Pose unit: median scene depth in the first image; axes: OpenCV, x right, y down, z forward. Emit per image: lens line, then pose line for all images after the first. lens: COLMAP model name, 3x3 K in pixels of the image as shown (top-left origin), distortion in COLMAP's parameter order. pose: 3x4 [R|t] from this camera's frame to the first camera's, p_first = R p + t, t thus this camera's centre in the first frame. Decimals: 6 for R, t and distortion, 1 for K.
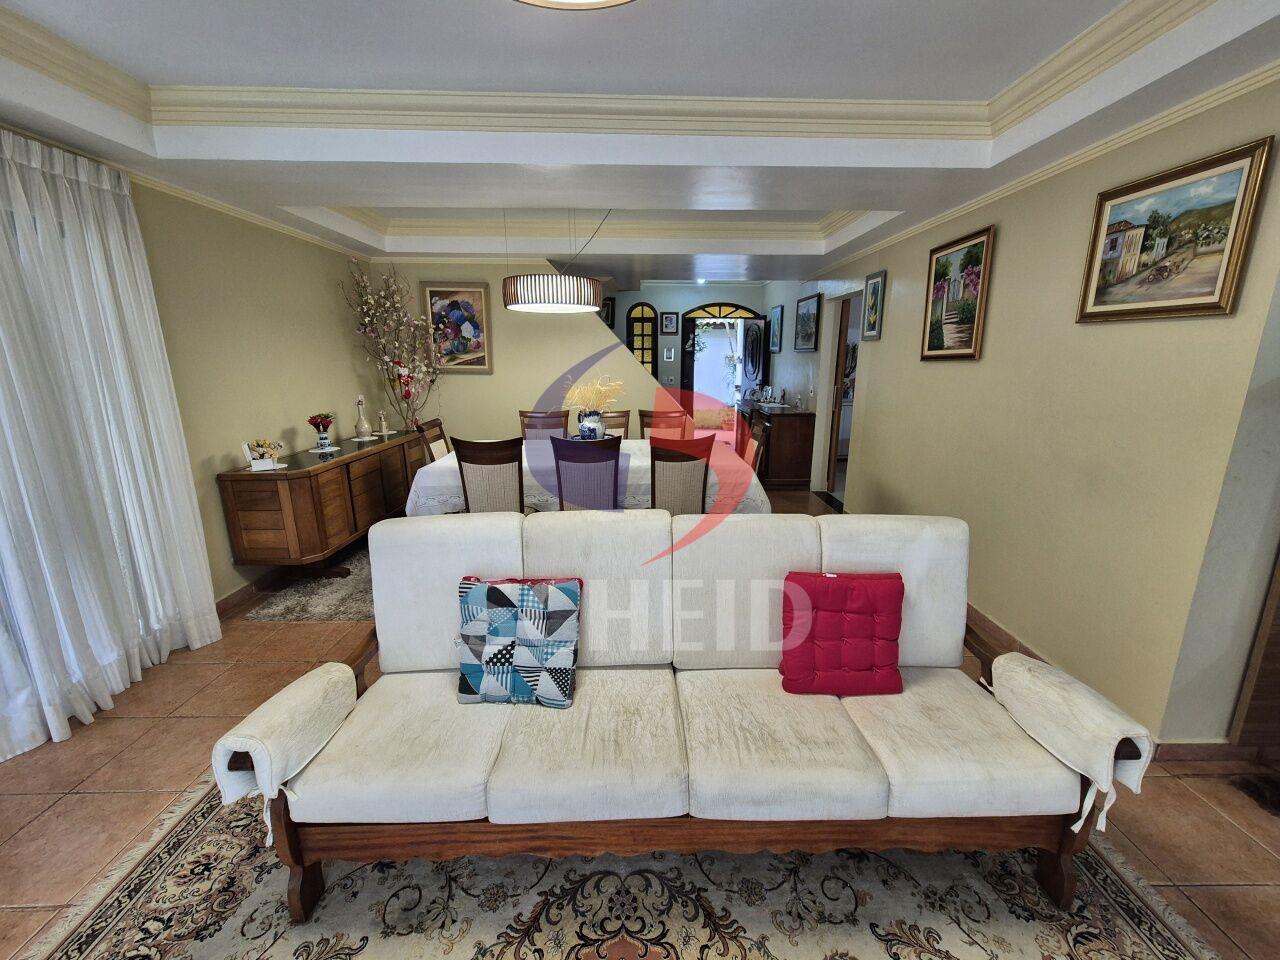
lens RADIAL K [[527.0, 0, 646.6], [0, 527.0, 476.4], [0, 0, 1]] dist [0.004364, 0.000104]
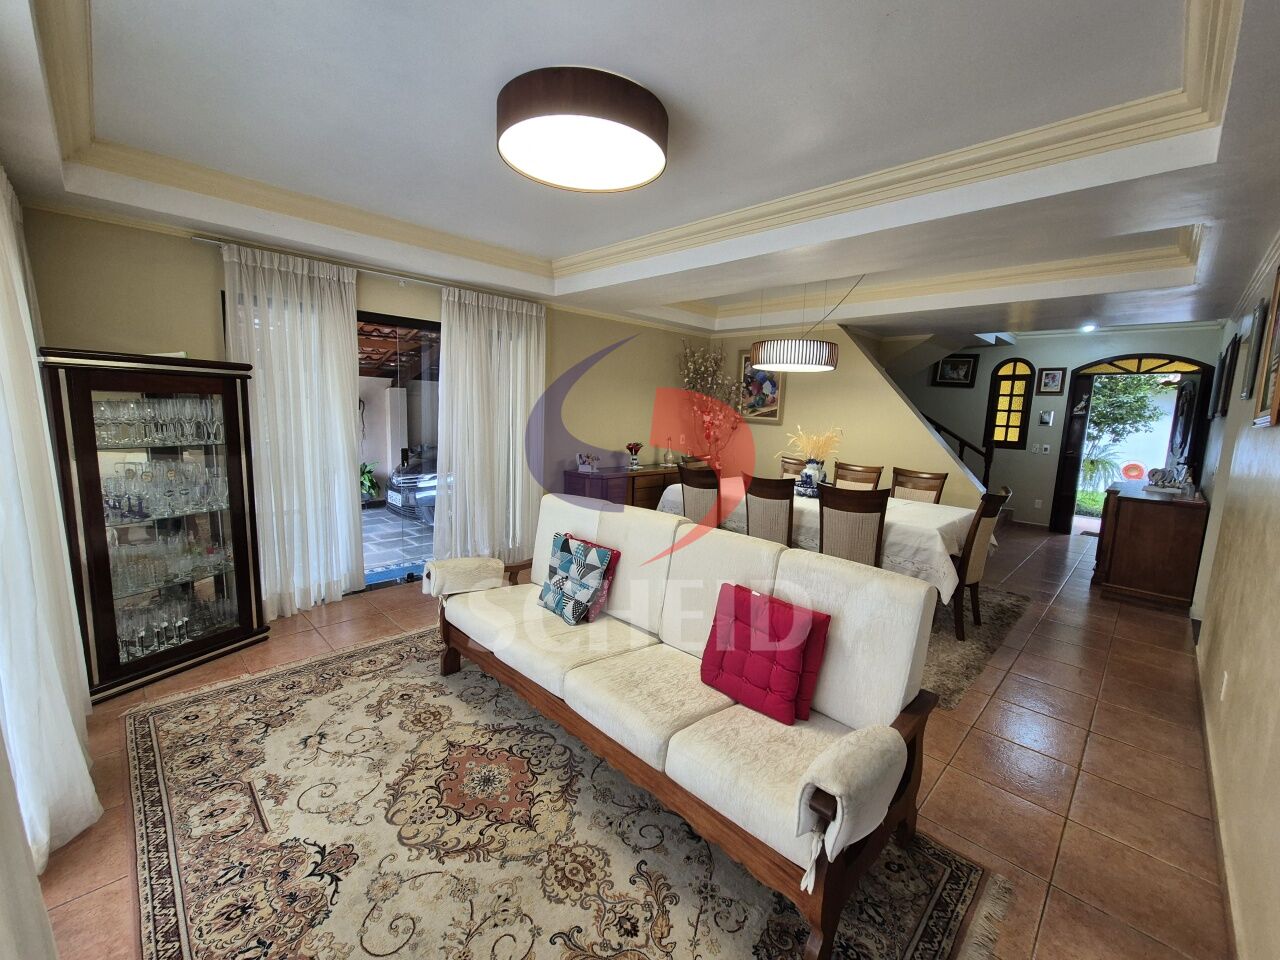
lens RADIAL K [[527.0, 0, 646.6], [0, 527.0, 476.4], [0, 0, 1]] dist [0.004364, 0.000104]
pose [[0.695542, 0.117000, -0.708895, 0.540102], [-0.196623, 0.979983, -0.031177, 0.014402], [0.691058, 0.161070, 0.704624, 0.010826]]
